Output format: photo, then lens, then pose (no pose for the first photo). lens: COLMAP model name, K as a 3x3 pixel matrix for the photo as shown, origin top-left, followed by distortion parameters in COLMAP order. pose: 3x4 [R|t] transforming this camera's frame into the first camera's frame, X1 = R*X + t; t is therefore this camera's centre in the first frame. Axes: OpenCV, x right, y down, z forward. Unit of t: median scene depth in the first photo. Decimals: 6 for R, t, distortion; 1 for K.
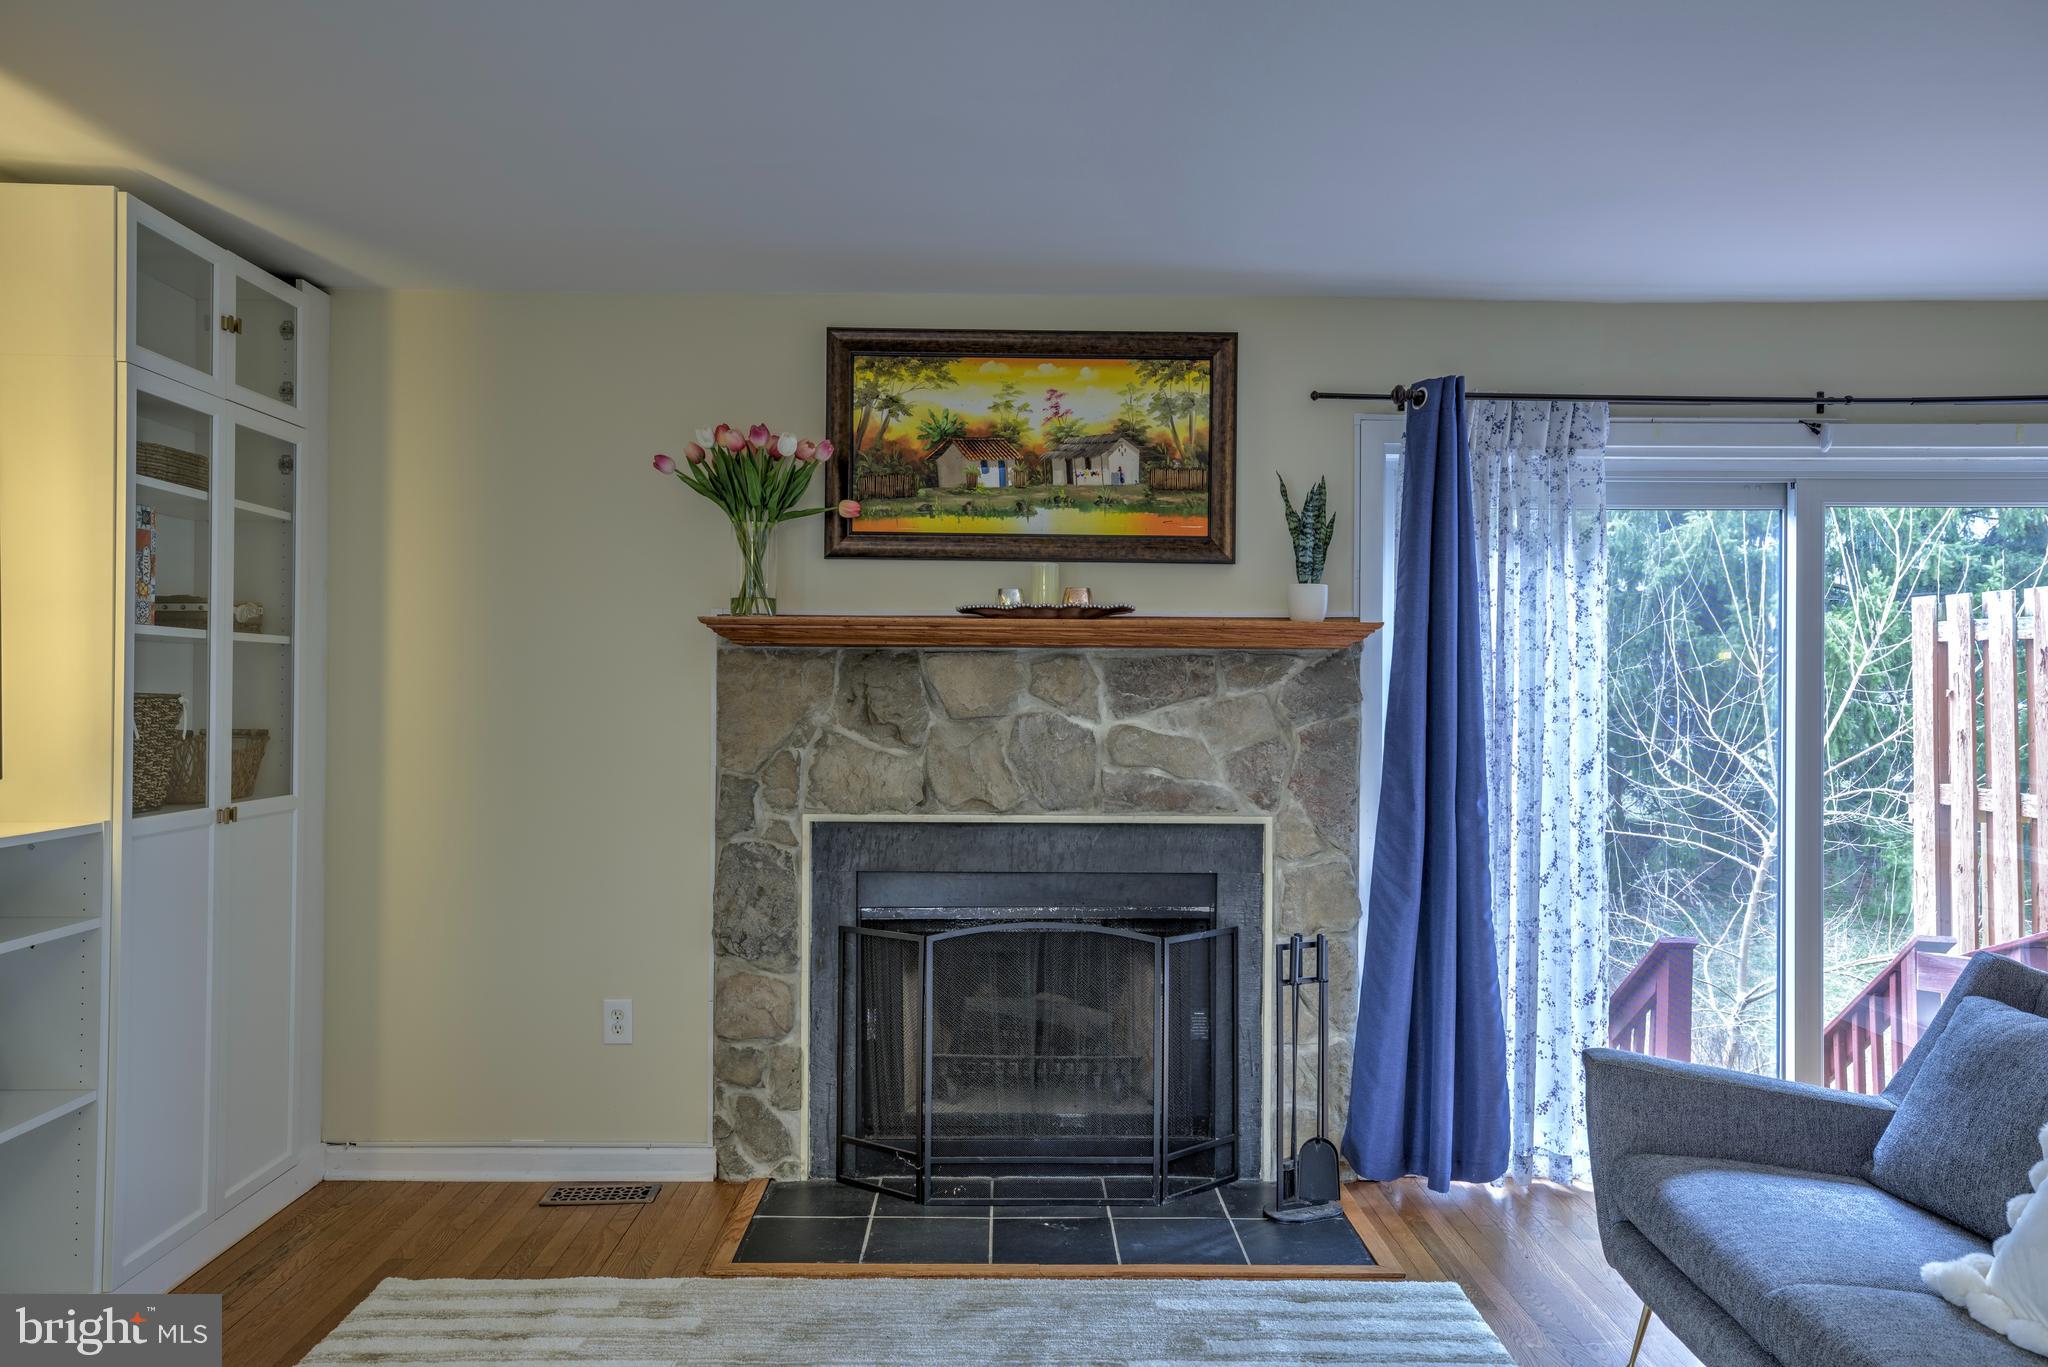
lens RADIAL K [[1513.9, 0, 1008.9], [0, 1513.9, 673.9], [0, 0, 1]] dist [0.002534, 0.006364]
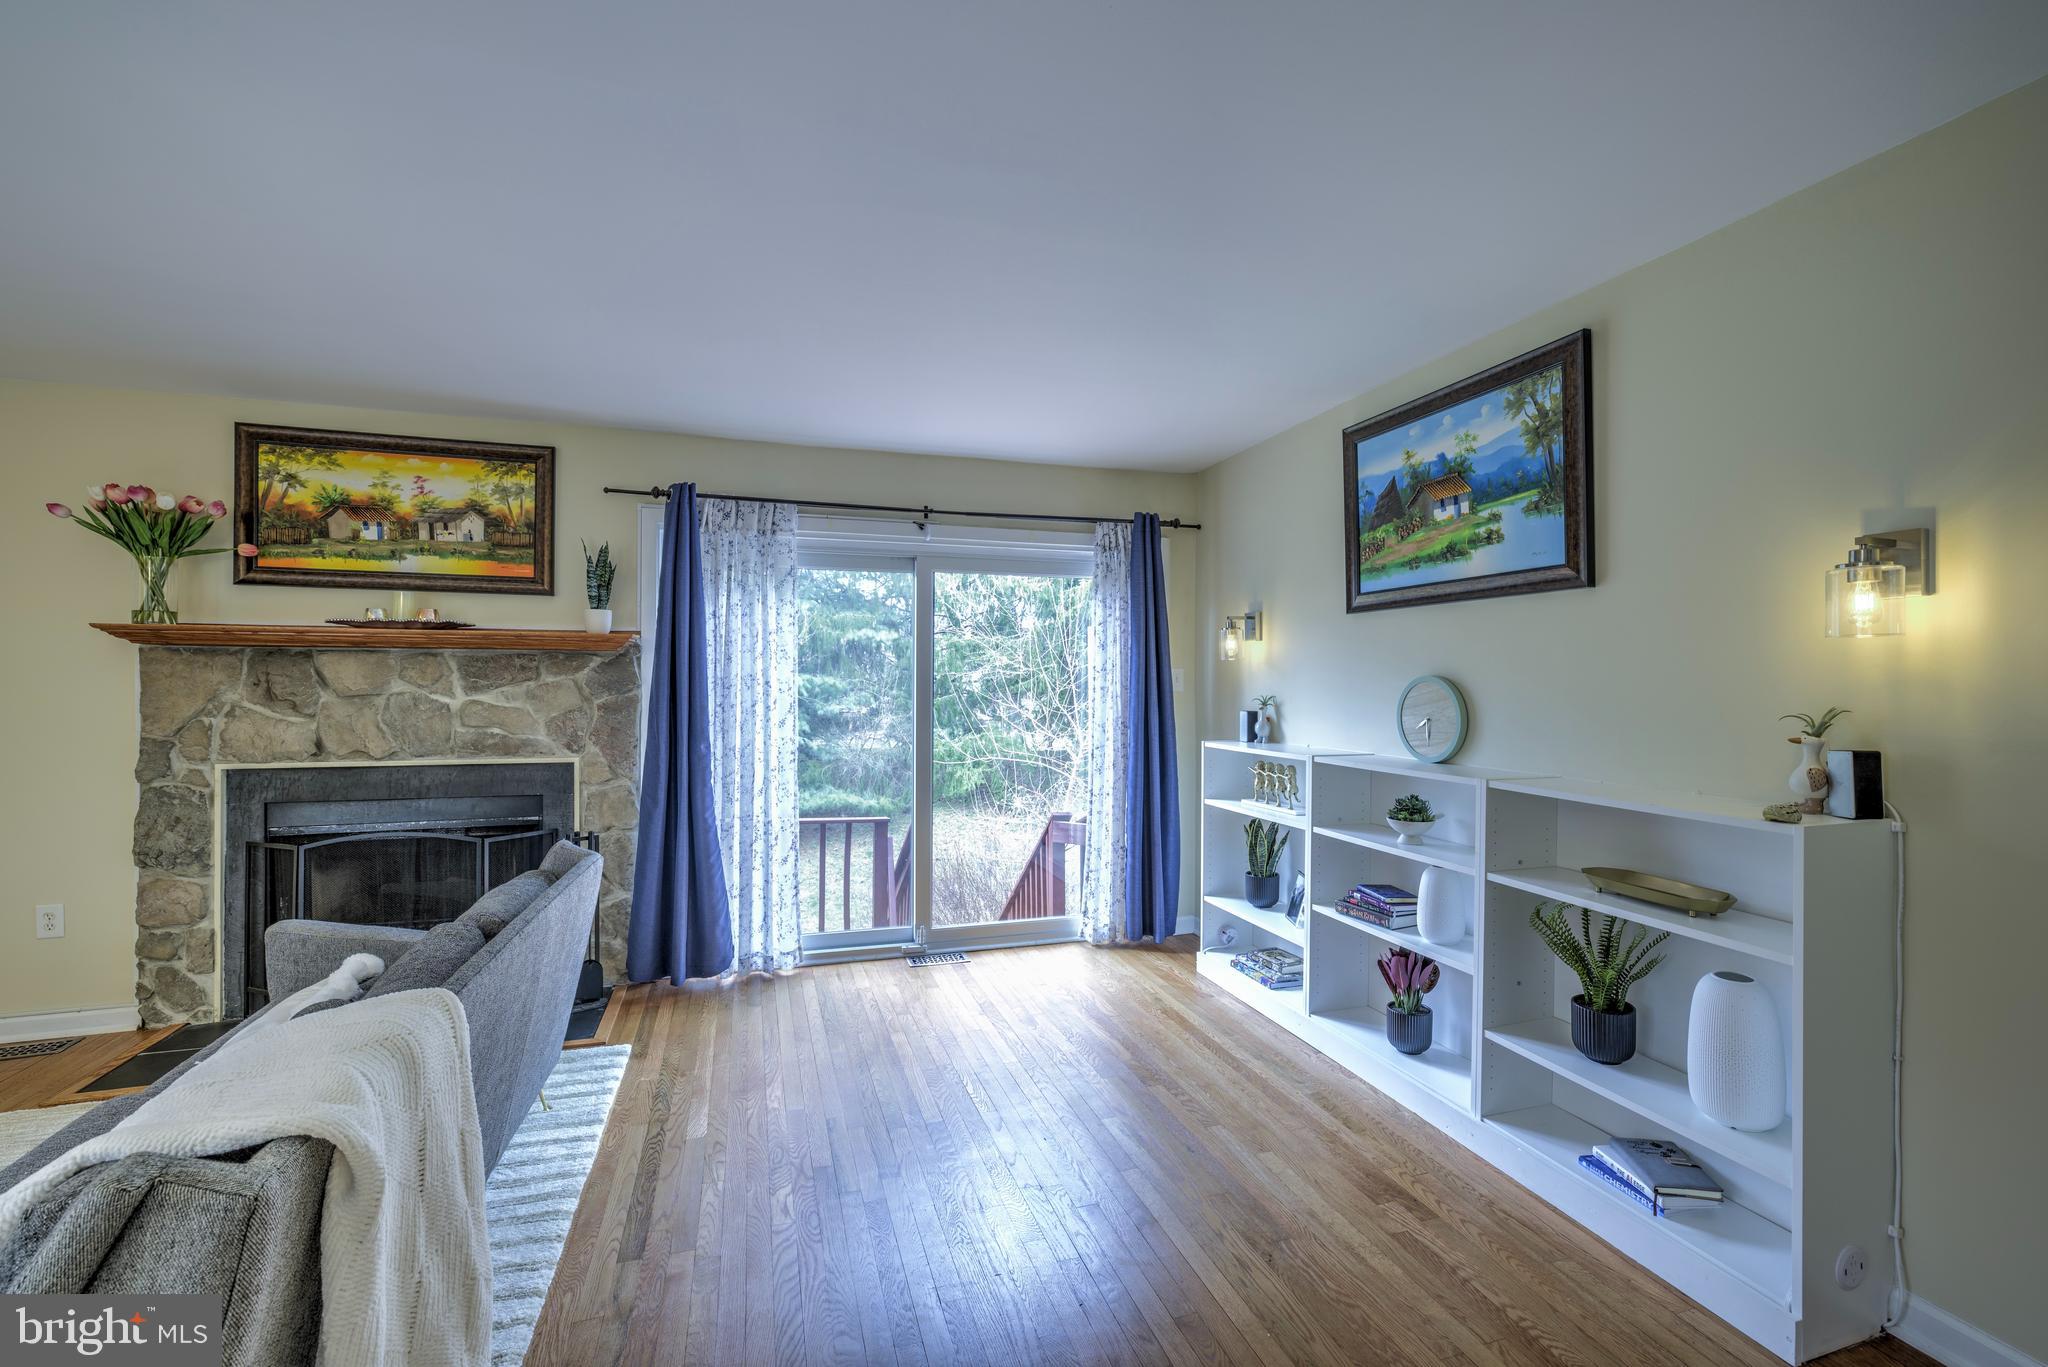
lens RADIAL K [[903.2, 0, 1034.0], [0, 903.2, 677.0], [0, 0, 1]] dist [-0.007519, 0.006930]
pose [[0.956592, -0.000063, 0.291429, 0.351925], [-0.002362, 0.999965, 0.007970, 0.002304], [-0.291420, -0.008313, 0.956559, -0.031113]]
